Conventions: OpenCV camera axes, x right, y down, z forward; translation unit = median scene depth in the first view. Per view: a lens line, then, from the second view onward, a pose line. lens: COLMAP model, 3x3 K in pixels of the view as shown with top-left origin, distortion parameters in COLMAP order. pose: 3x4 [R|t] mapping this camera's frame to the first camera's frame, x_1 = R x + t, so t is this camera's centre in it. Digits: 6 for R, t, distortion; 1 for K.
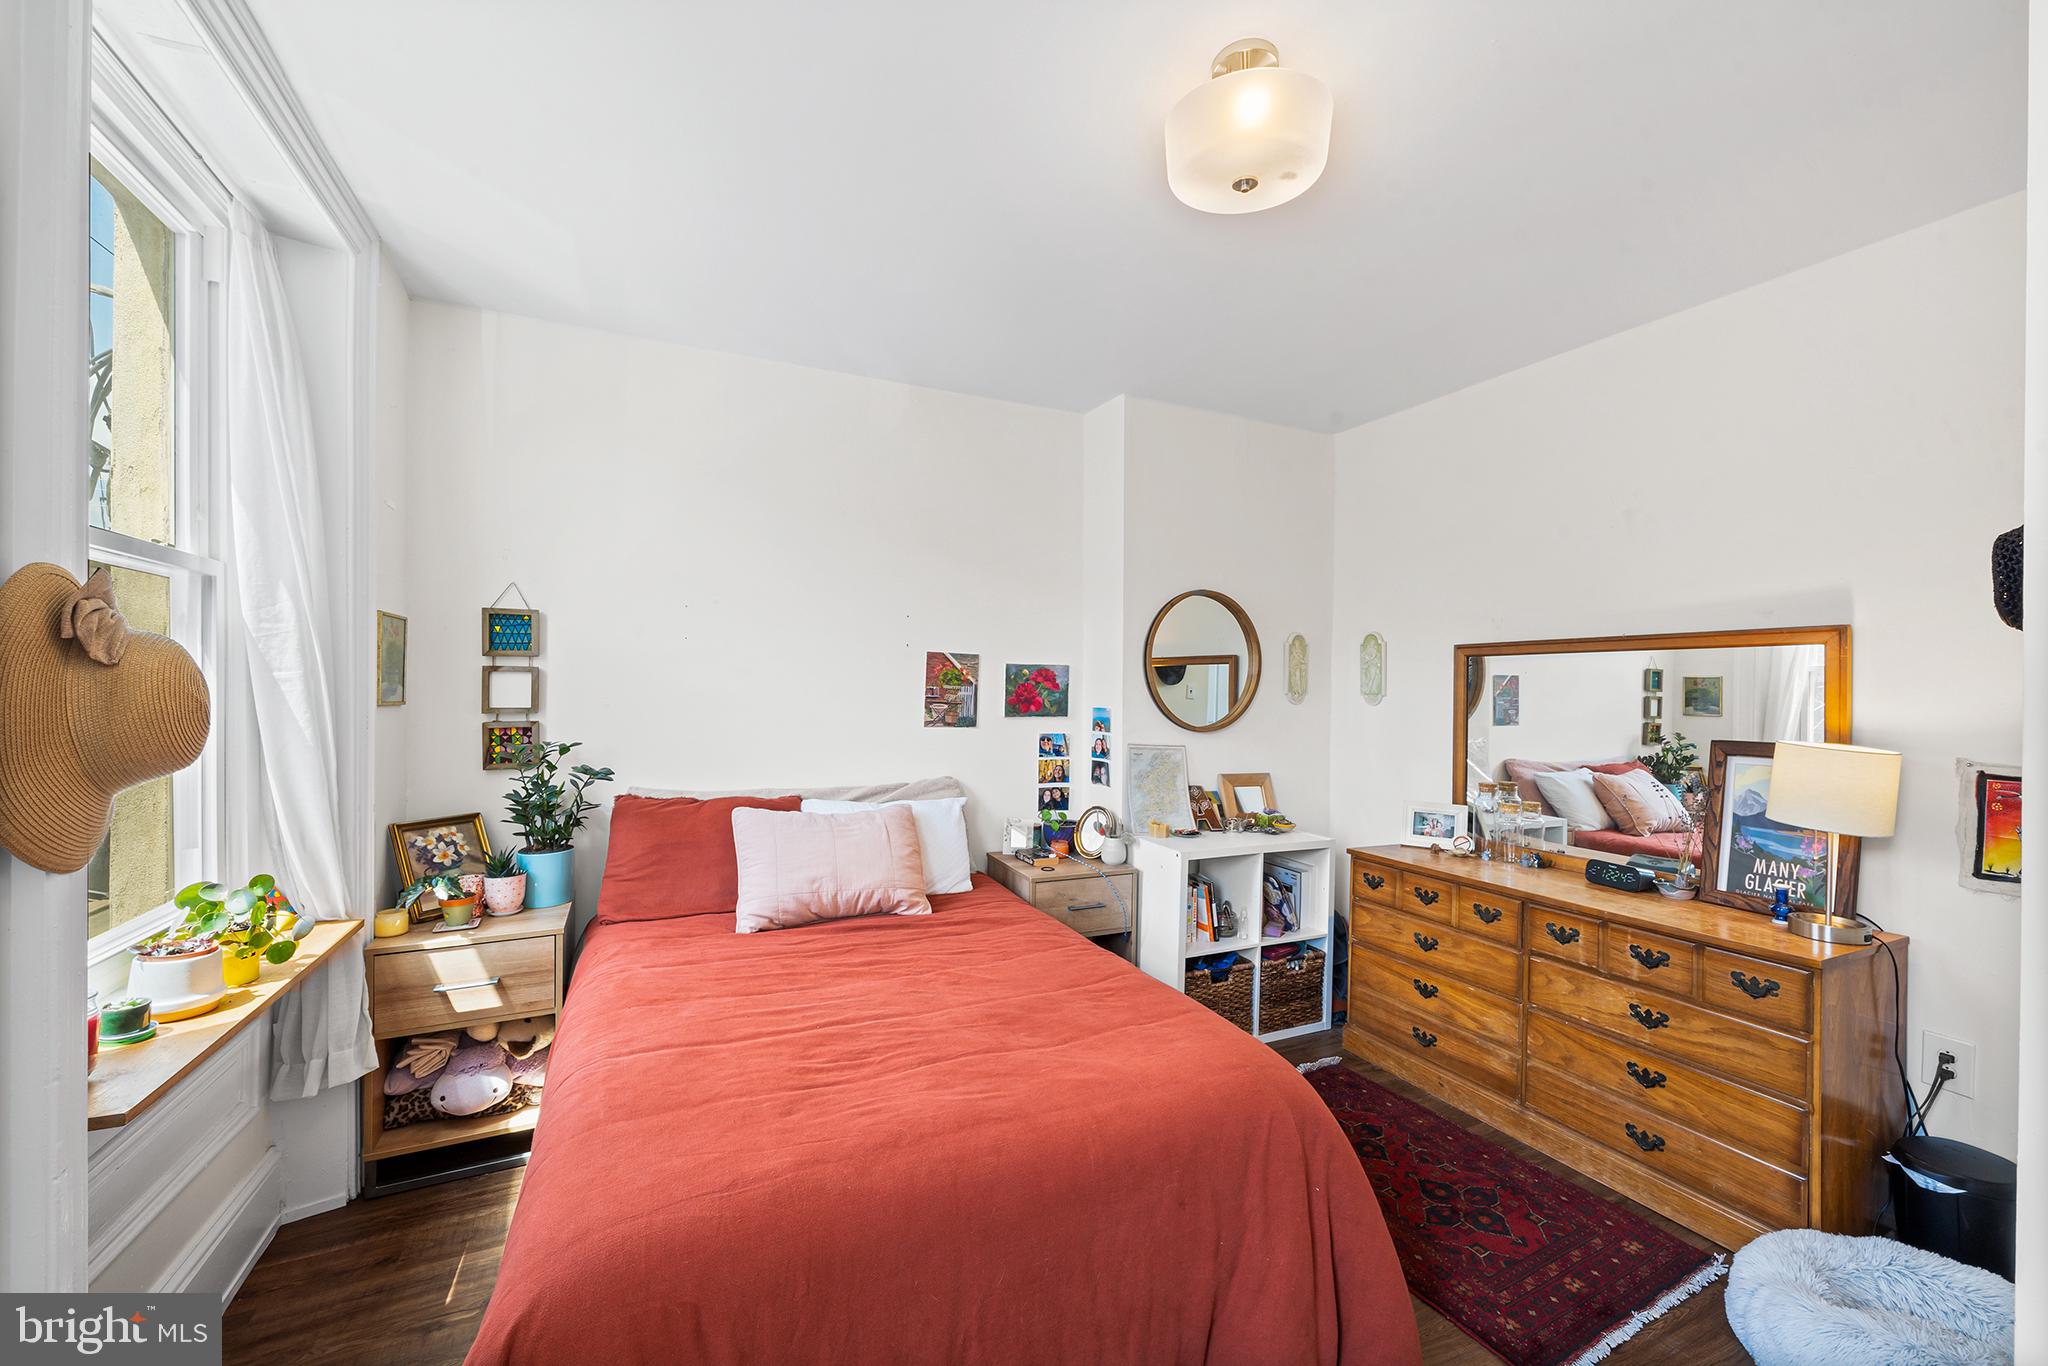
lens RADIAL K [[804.2, 0, 1025.8], [0, 804.2, 681.4], [0, 0, 1]] dist [-0.002137, -0.002034]
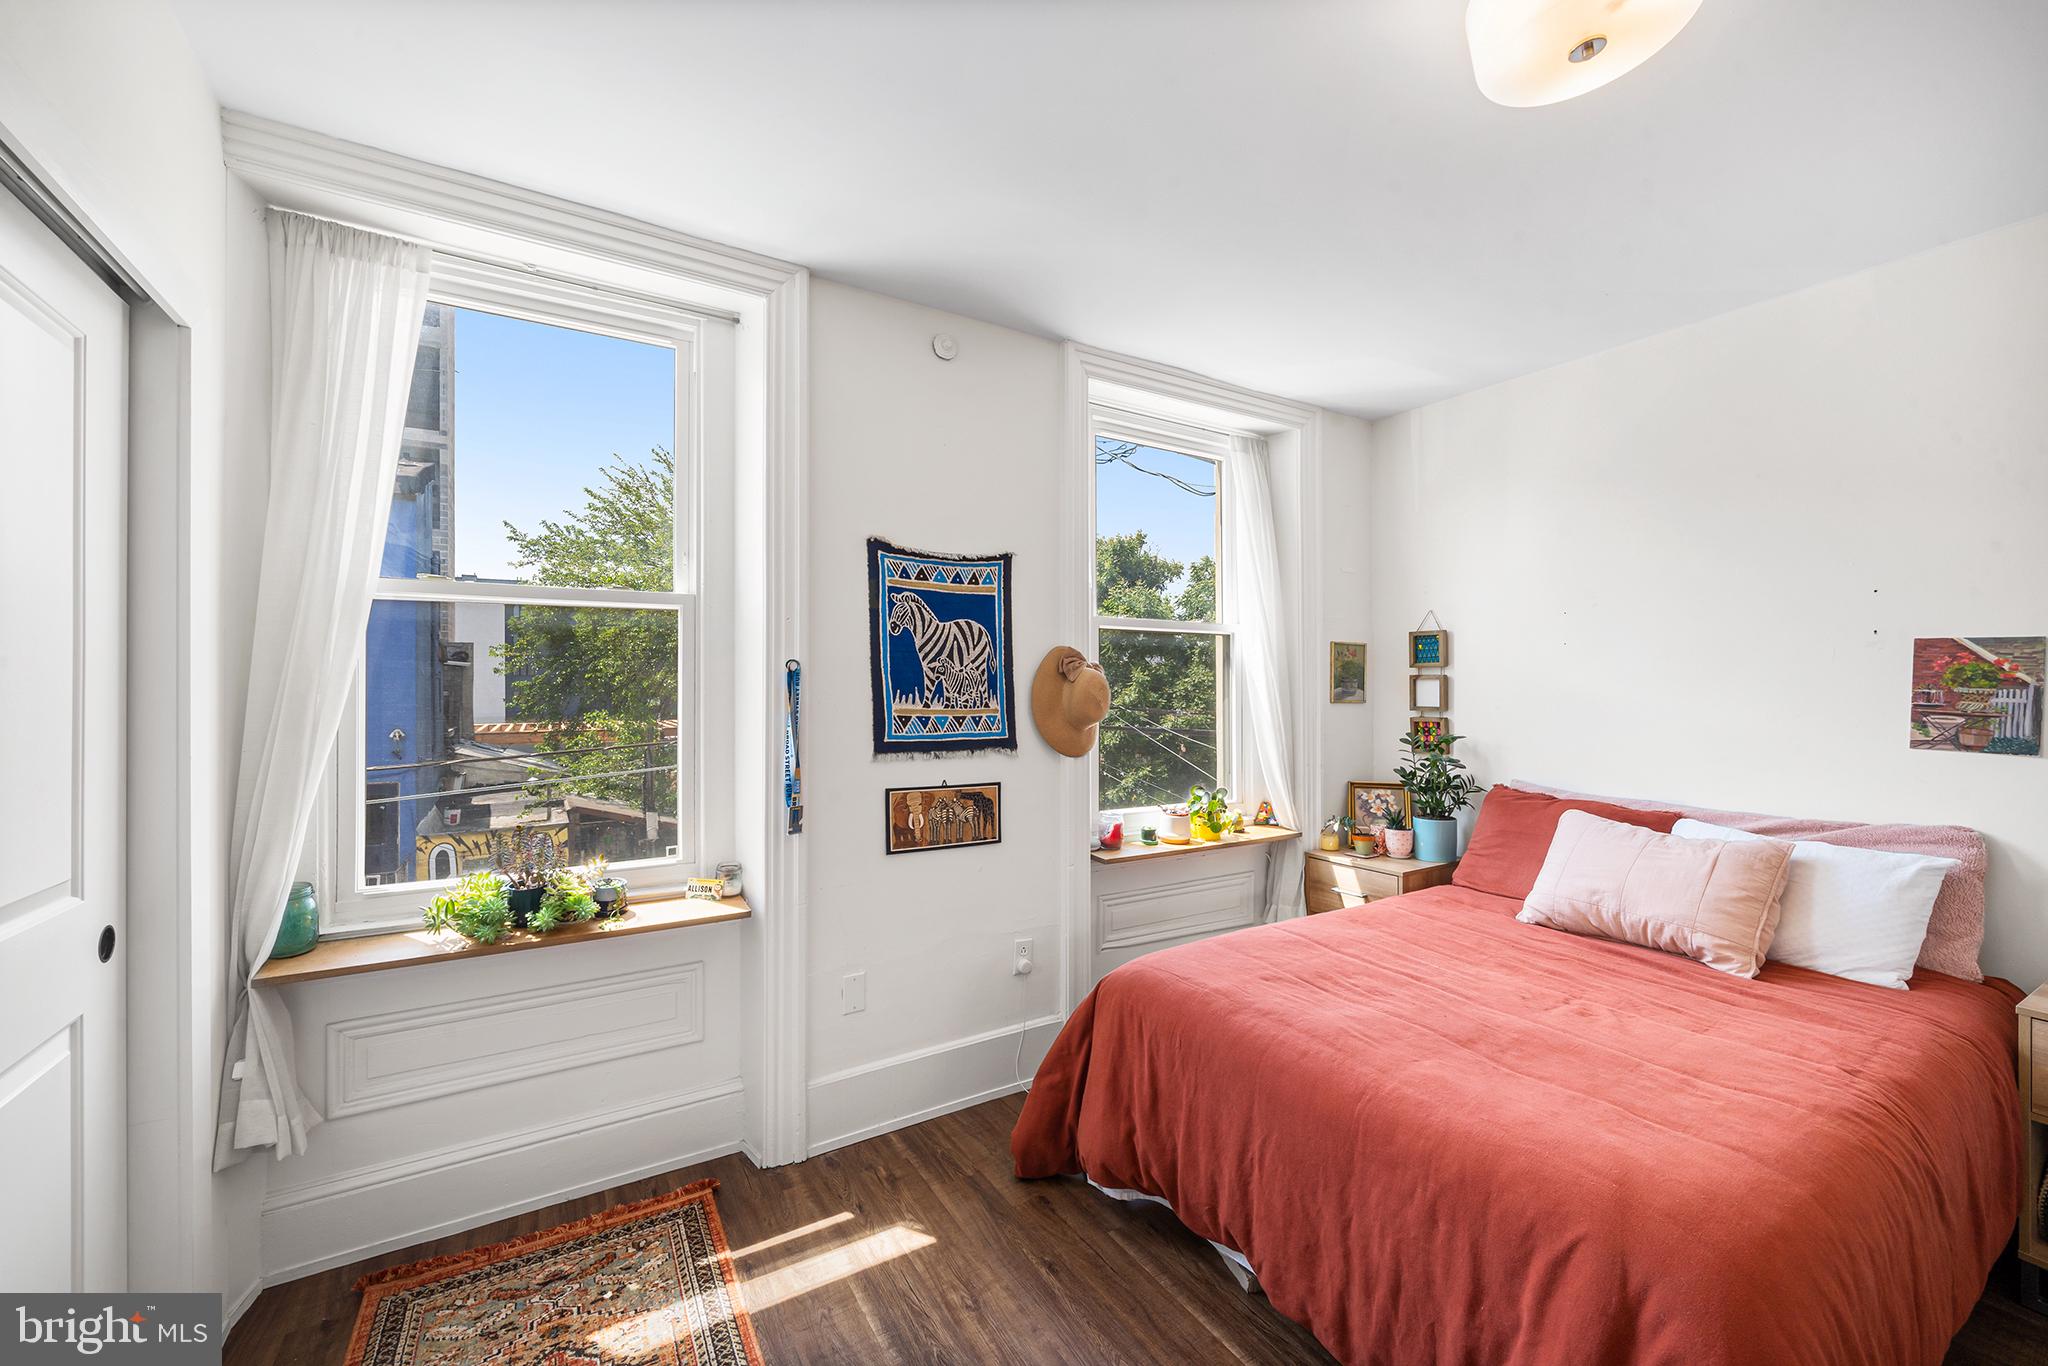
lens RADIAL K [[804.2, 0, 1025.8], [0, 804.2, 681.4], [0, 0, 1]] dist [-0.002137, -0.002034]
pose [[0.092164, -0.013215, -0.995656, 0.630406], [0.005357, 0.999904, -0.012776, 0.005167], [0.995729, -0.004156, 0.092226, 0.238376]]
